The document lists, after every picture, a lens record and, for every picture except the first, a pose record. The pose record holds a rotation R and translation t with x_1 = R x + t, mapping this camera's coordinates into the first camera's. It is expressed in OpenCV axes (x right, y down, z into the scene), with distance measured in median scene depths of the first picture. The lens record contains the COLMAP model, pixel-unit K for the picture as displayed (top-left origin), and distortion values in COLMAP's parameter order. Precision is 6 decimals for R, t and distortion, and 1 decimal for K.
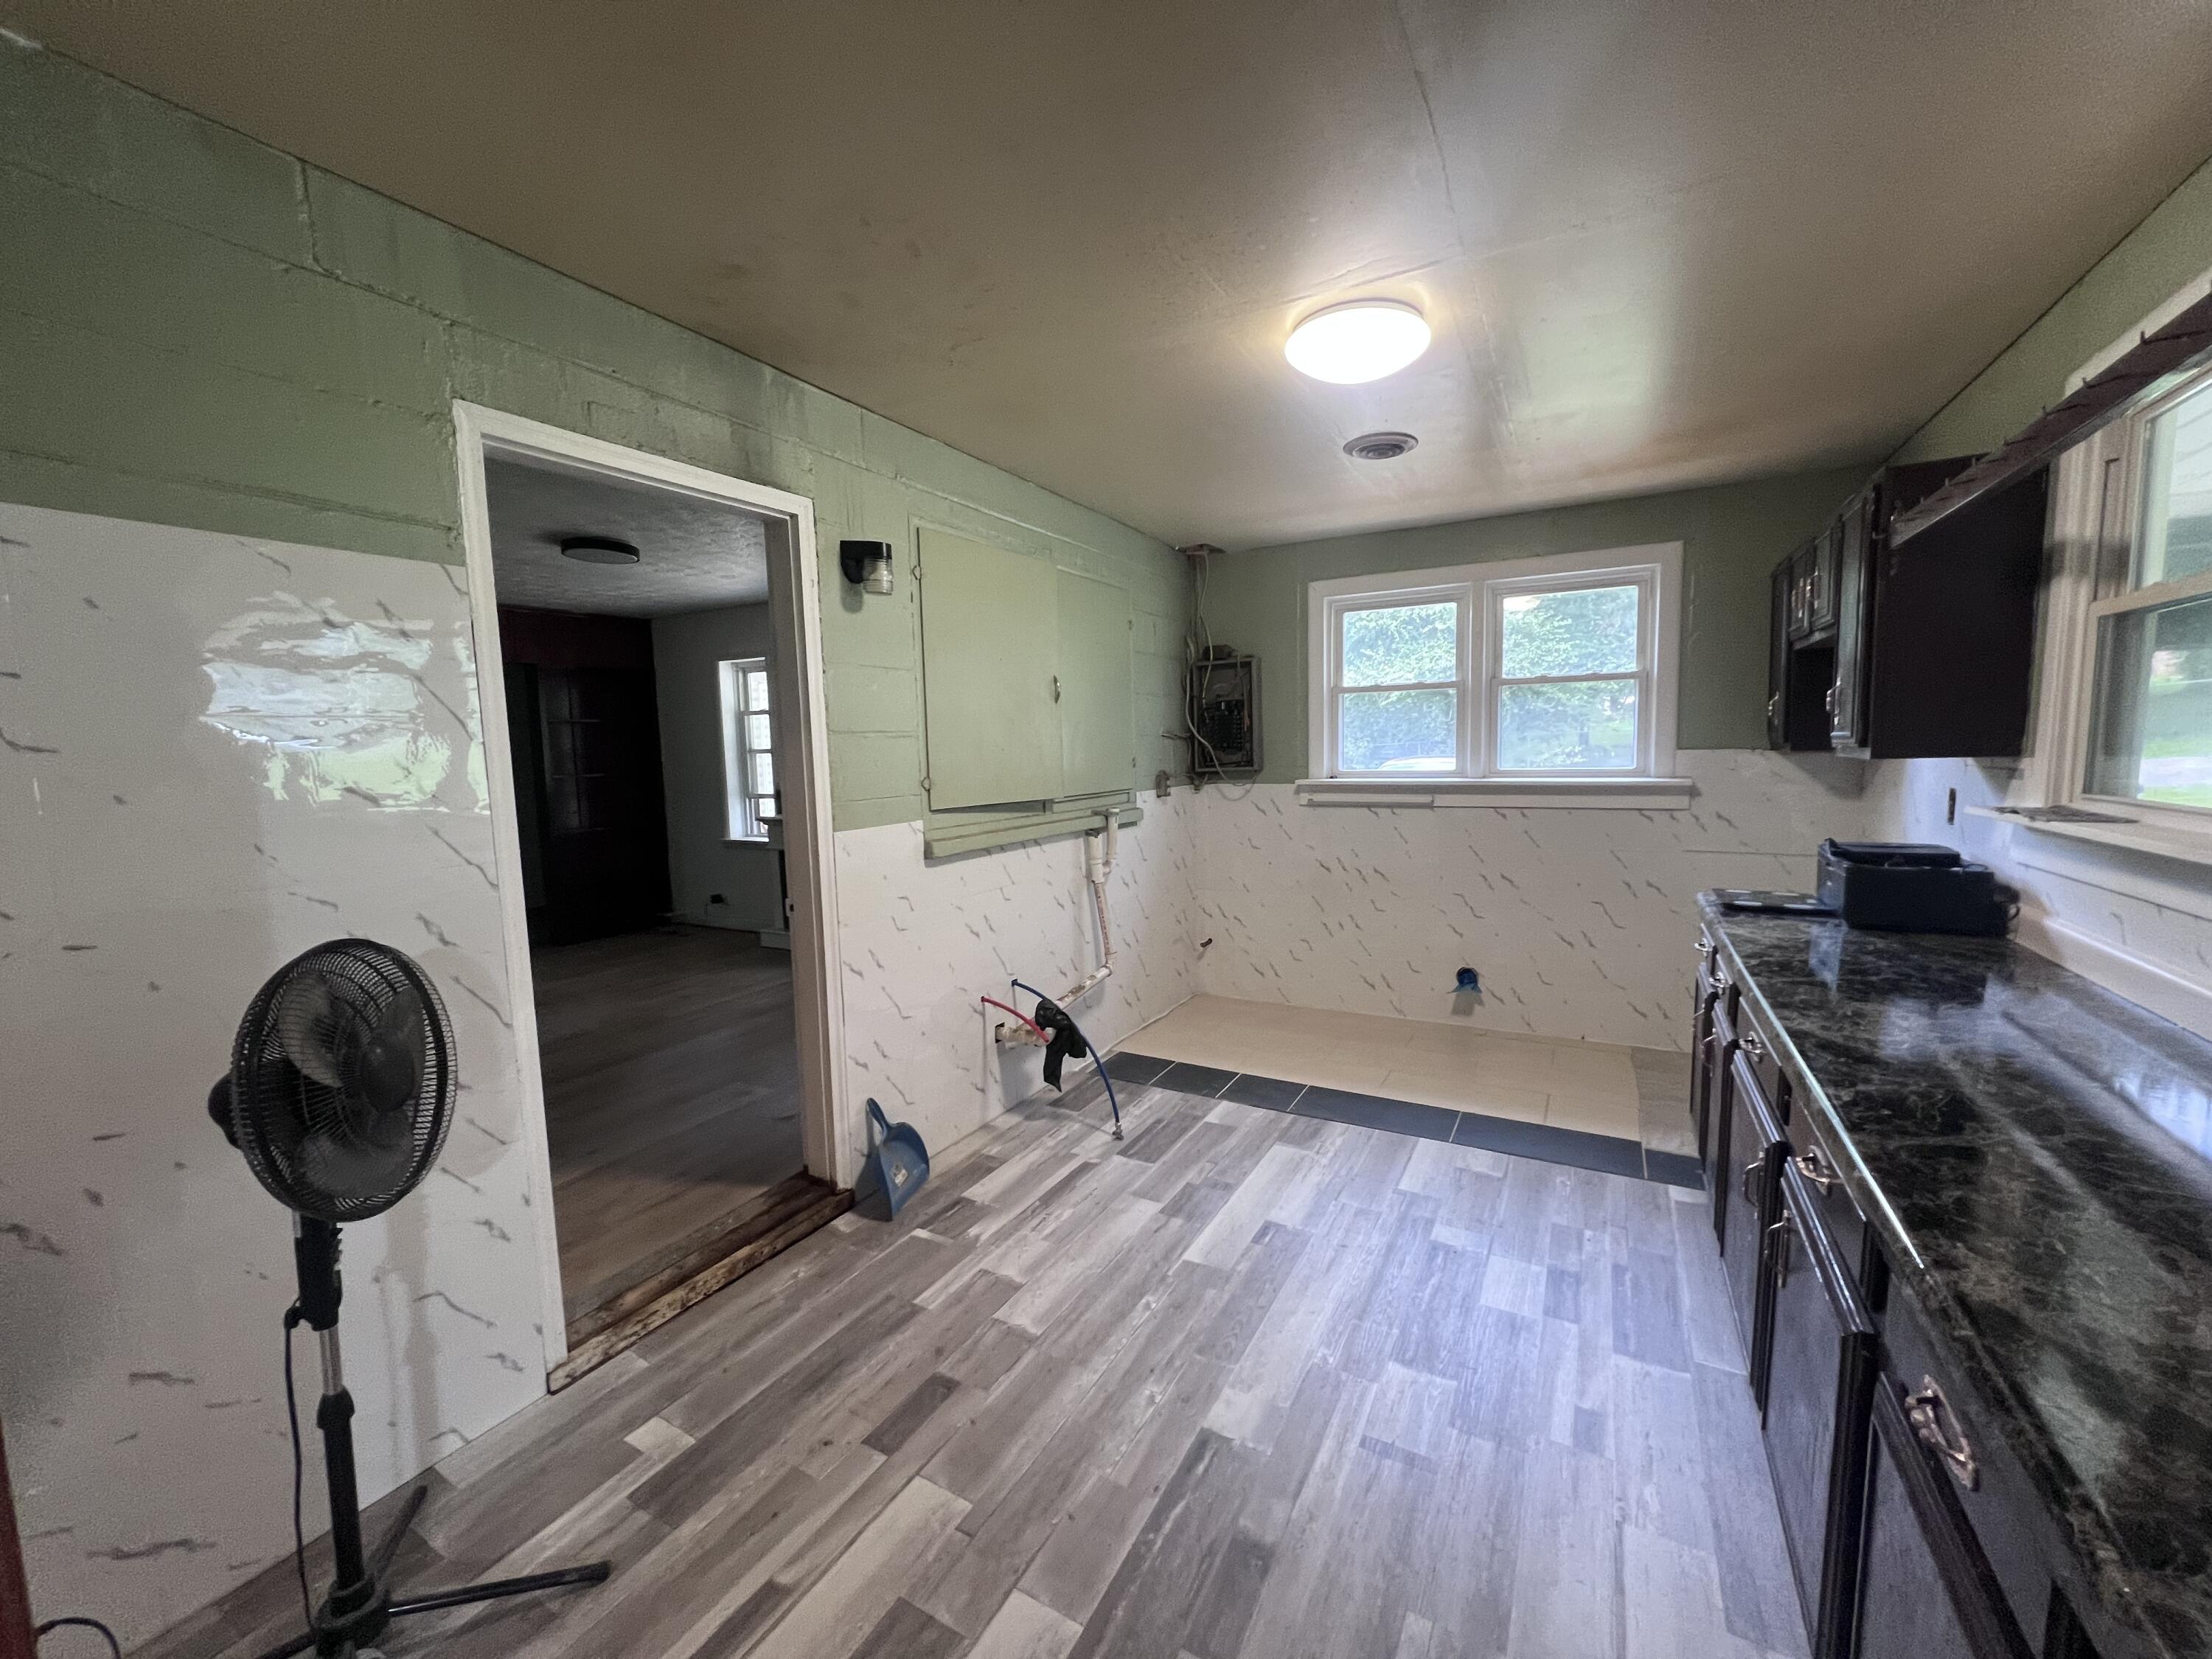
lens RADIAL K [[879.7, 0, 1109.2], [0, 879.7, 834.2], [0, 0, 1]] dist [-0.000519, 0.000234]
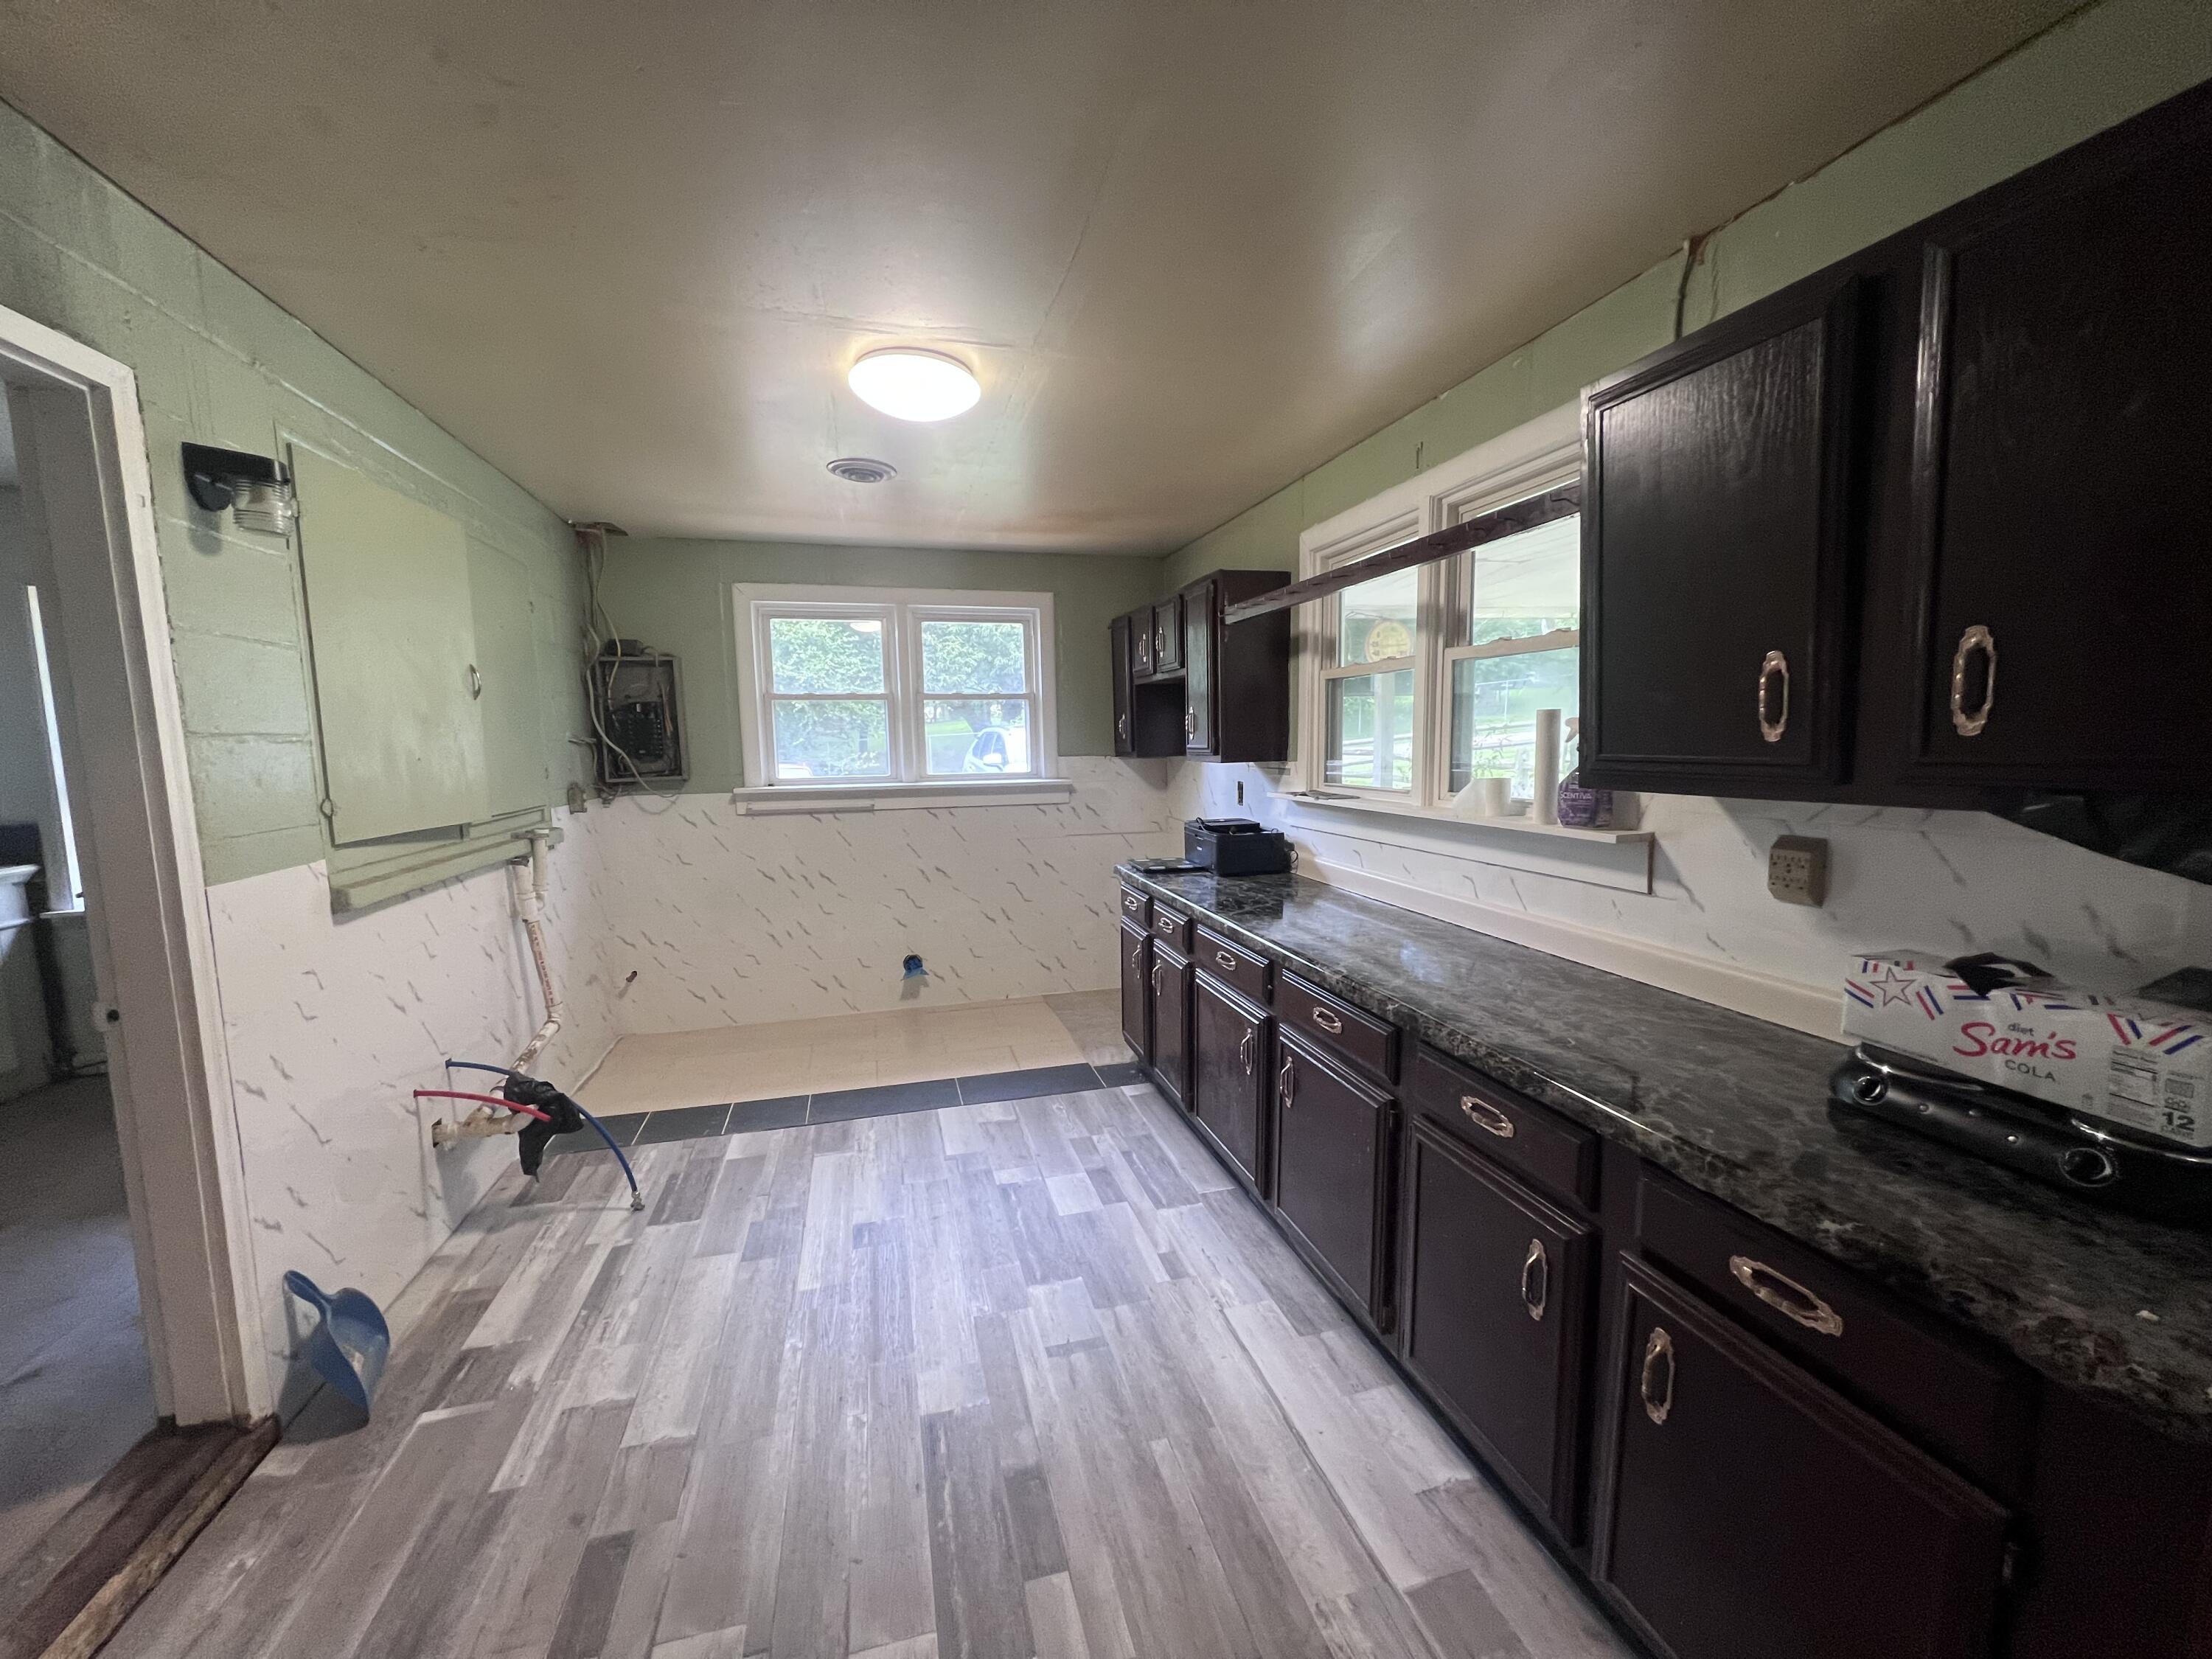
lens RADIAL K [[879.7, 0, 1109.2], [0, 879.7, 834.2], [0, 0, 1]] dist [-0.000519, 0.000234]
pose [[0.711746, -0.064245, 0.699493, -0.249694], [0.068605, 0.997406, 0.021800, -0.008173], [-0.699079, 0.032473, 0.714307, 0.052756]]
